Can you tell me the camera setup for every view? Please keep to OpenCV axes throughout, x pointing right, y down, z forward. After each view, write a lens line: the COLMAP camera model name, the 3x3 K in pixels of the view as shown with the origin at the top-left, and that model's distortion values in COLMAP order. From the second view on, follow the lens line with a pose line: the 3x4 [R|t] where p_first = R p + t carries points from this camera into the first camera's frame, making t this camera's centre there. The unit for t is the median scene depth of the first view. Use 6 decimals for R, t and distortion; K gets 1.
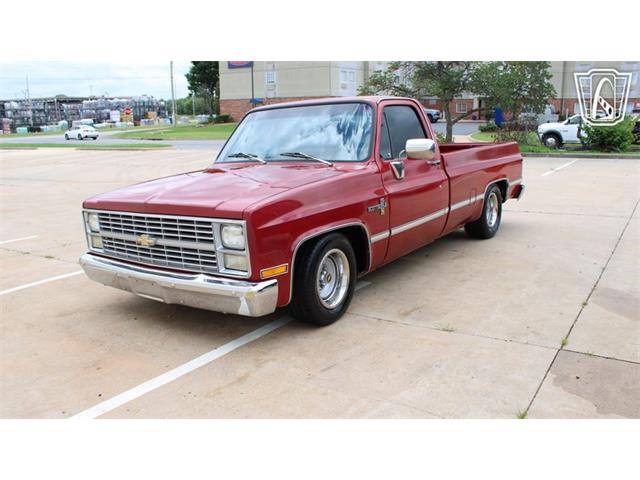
lens RADIAL K [[544.0, 0, 320.0], [0, 544.0, 240.0], [0, 0, 1]] dist [-0.161598, 0.143249]
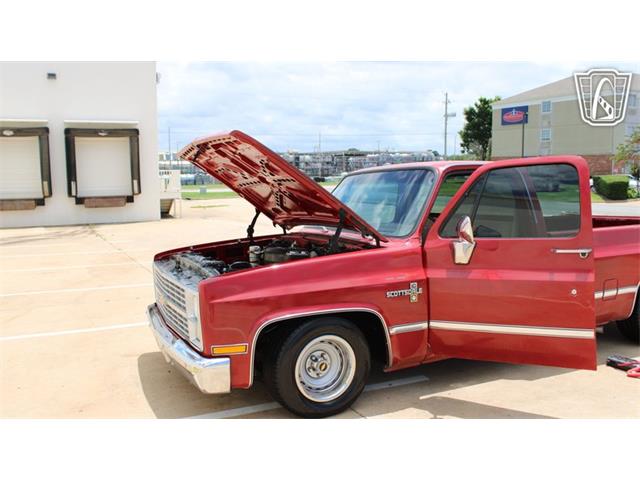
lens RADIAL K [[548.5, 0, 319.8], [0, 548.5, 235.9], [0, 0, 1]] dist [-0.161684, 0.147100]
pose [[0.874212, 0.065580, -0.481095, 0.285895], [-0.117814, 0.989876, -0.079149, -0.047295], [0.471035, 0.125872, 0.873088, 0.133750]]
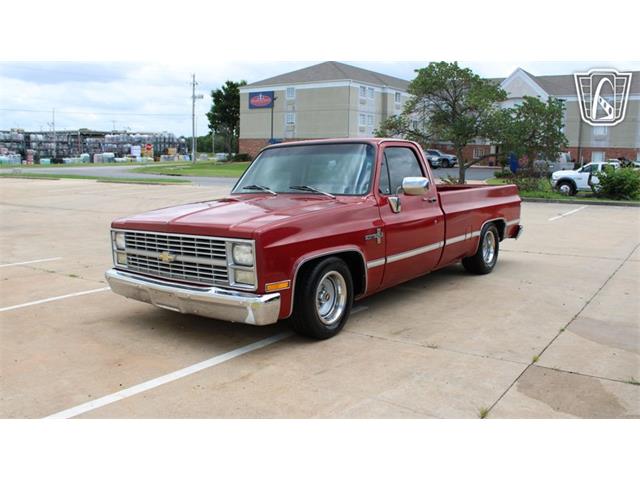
lens RADIAL K [[548.5, 0, 319.8], [0, 548.5, 235.9], [0, 0, 1]] dist [-0.161684, 0.147100]
pose [[0.998988, 0.034113, -0.029318, 0.019847], [-0.036452, 0.995855, -0.083325, 0.026372], [0.026354, 0.084310, 0.996091, -0.088390]]
